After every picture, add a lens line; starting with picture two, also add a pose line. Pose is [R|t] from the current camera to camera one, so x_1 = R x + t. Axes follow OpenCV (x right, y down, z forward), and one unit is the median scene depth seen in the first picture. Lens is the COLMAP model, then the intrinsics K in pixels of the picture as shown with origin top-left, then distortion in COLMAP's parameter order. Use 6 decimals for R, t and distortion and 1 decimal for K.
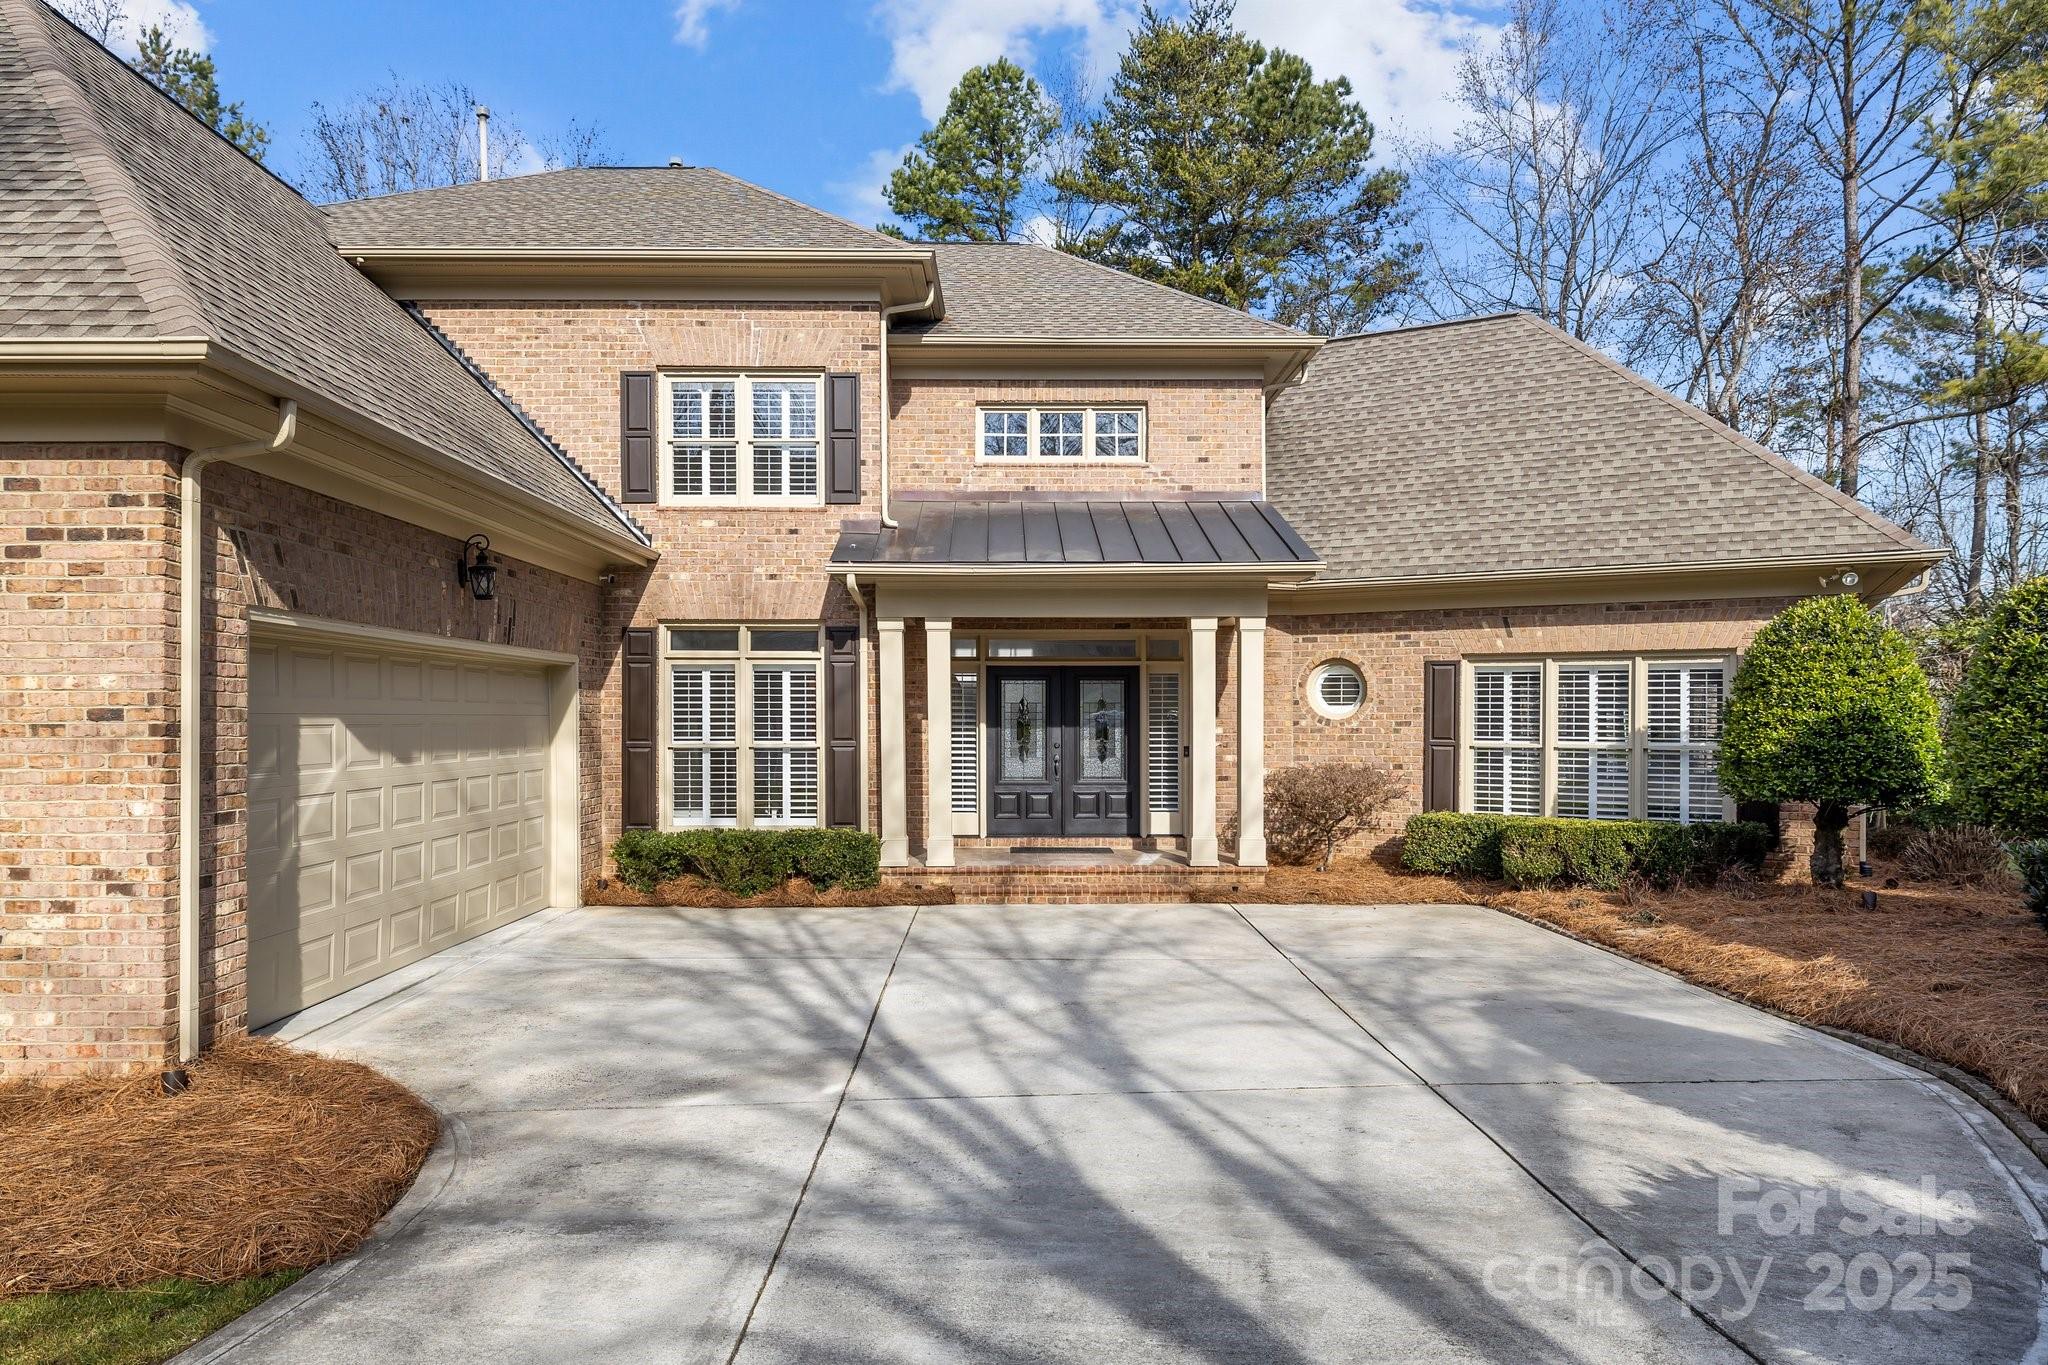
lens RADIAL K [[1219.3, 0, 1005.8], [0, 1219.3, 734.5], [0, 0, 1]] dist [-0.005689, 0.001862]
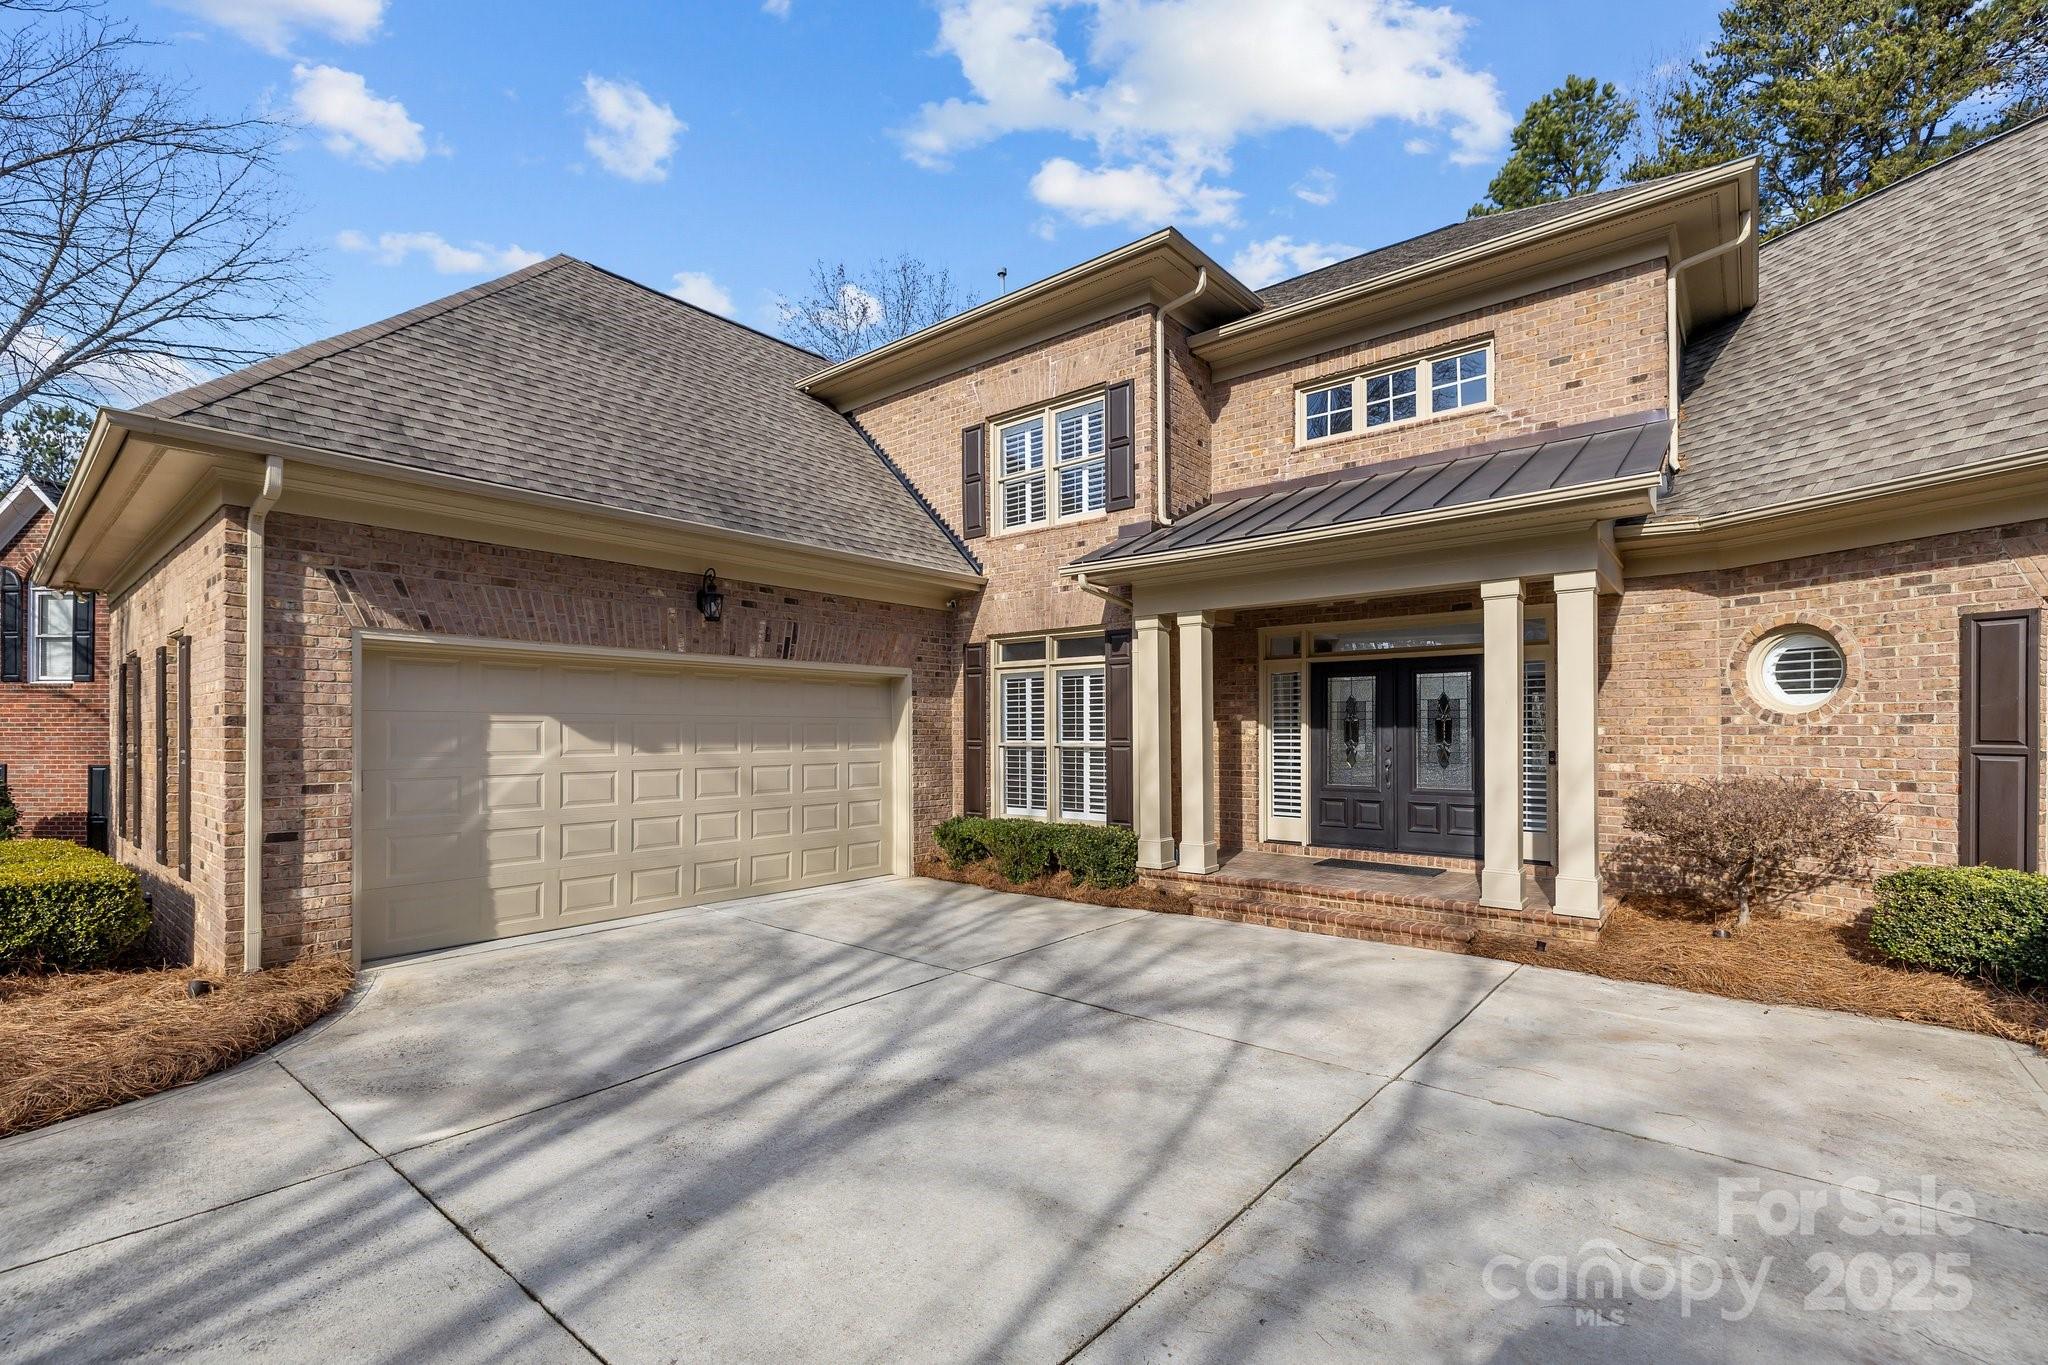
lens RADIAL K [[869.9, 0, 1034.7], [0, 869.9, 736.1], [0, 0, 1]] dist [0.001653, -0.000658]
pose [[0.770705, 0.001490, -0.637190, 0.278463], [-0.006584, 0.999963, -0.005625, 0.005982], [0.637158, 0.008530, 0.770686, 0.388973]]
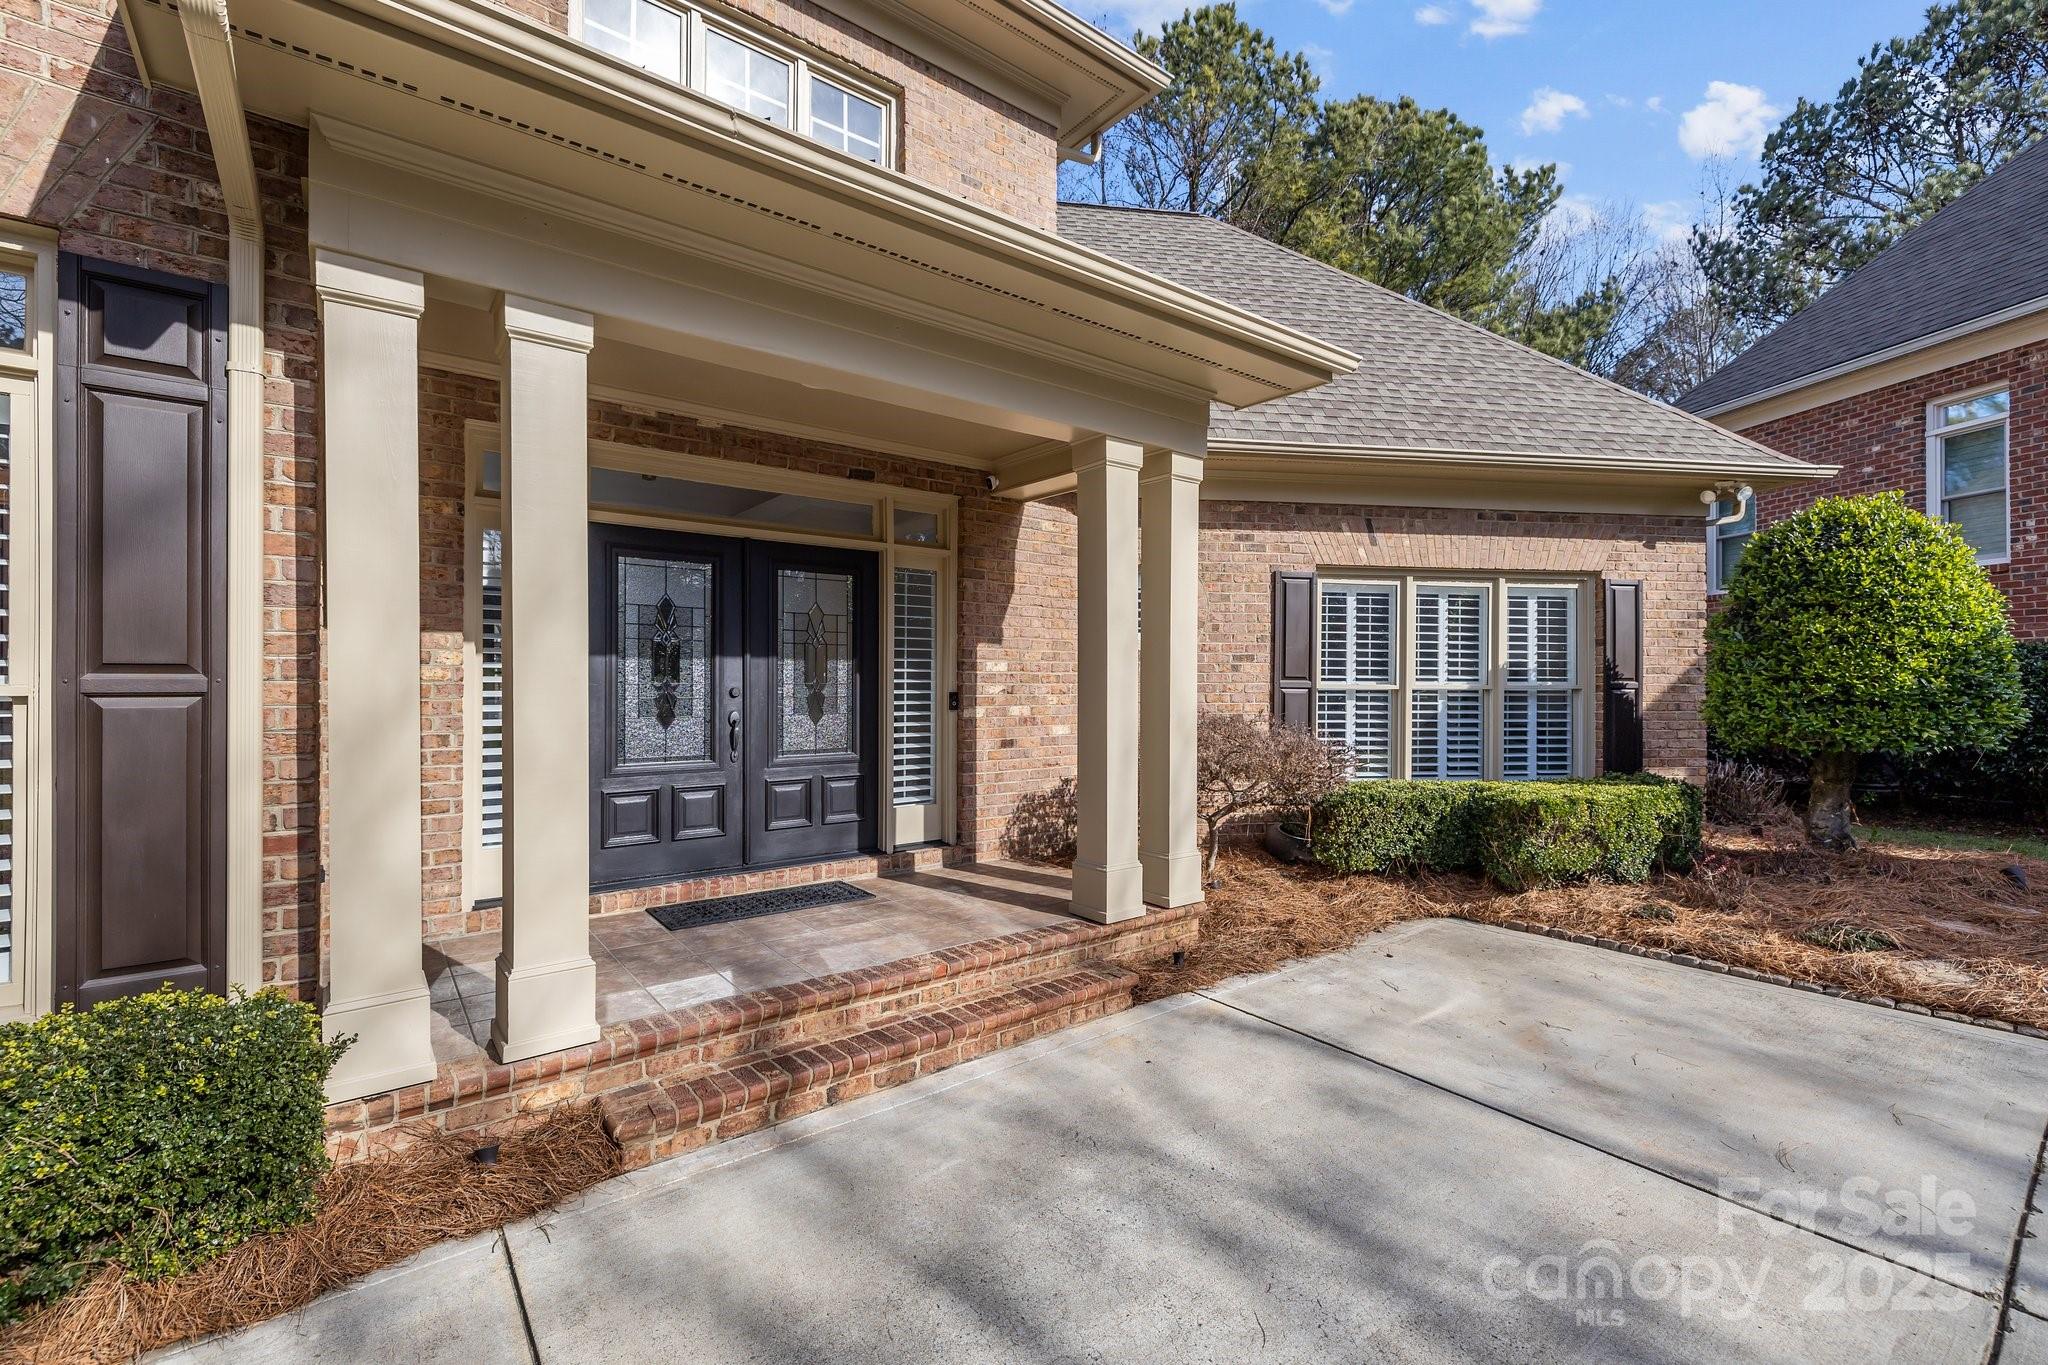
lens RADIAL K [[869.9, 0, 1023.6], [0, 869.9, 677.0], [0, 0, 1]] dist [0.001653, -0.000658]
pose [[0.792650, 0.004739, 0.609658, -0.095379], [0.006978, 0.999834, -0.016843, 0.010721], [-0.609637, 0.017605, 0.792485, 0.715945]]
